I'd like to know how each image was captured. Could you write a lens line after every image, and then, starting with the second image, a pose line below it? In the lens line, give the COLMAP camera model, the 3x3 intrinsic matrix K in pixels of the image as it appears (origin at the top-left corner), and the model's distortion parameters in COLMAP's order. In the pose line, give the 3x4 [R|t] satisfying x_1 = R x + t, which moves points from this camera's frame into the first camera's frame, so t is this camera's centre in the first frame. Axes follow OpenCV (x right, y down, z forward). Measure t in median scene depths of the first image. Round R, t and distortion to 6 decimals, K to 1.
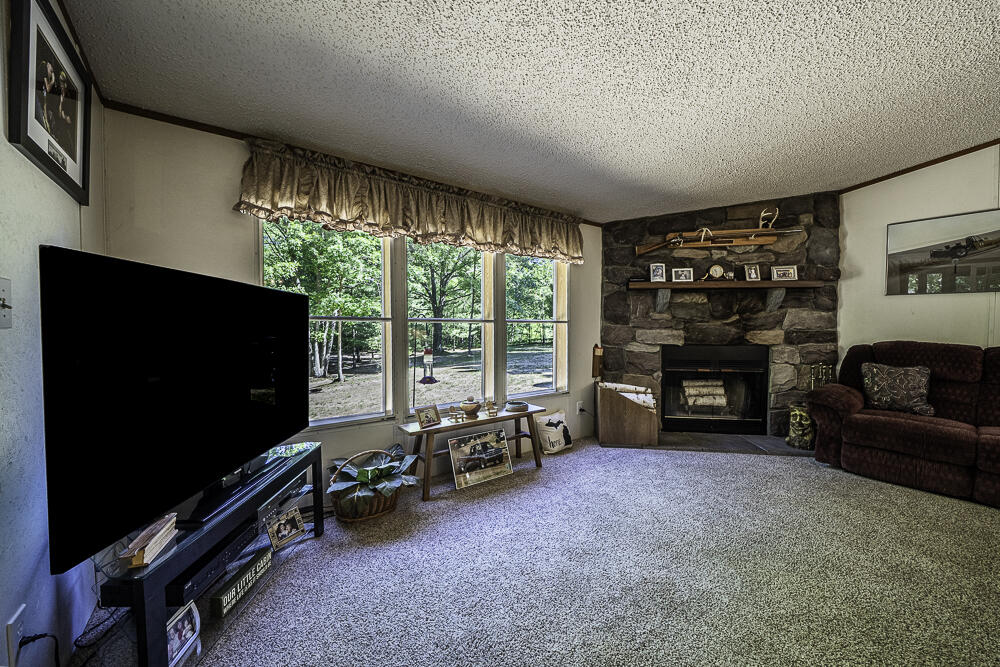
lens RADIAL K [[380.0, 0, 502.4], [0, 380.0, 330.6], [0, 0, 1]] dist [-0.023083, 0.001383]
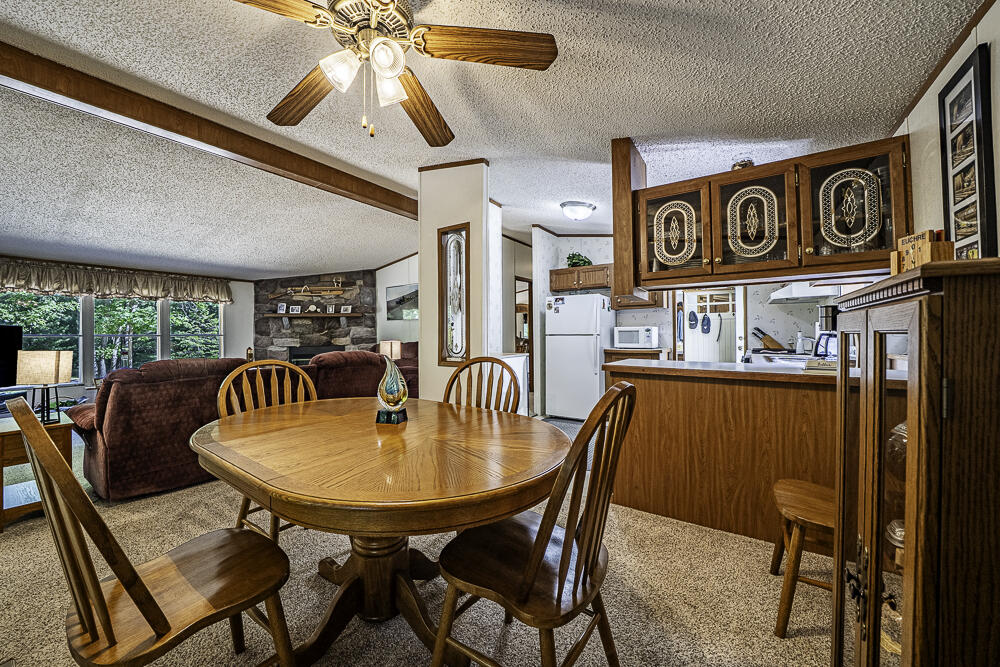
lens RADIAL K [[380.0, 0, 501.8], [0, 380.0, 332.5], [0, 0, 1]] dist [-0.023083, 0.001383]
pose [[0.940000, -0.014637, 0.340861, 0.829751], [0.022026, 0.999599, -0.017818, 0.026125], [-0.340463, 0.024256, 0.939945, -1.181126]]
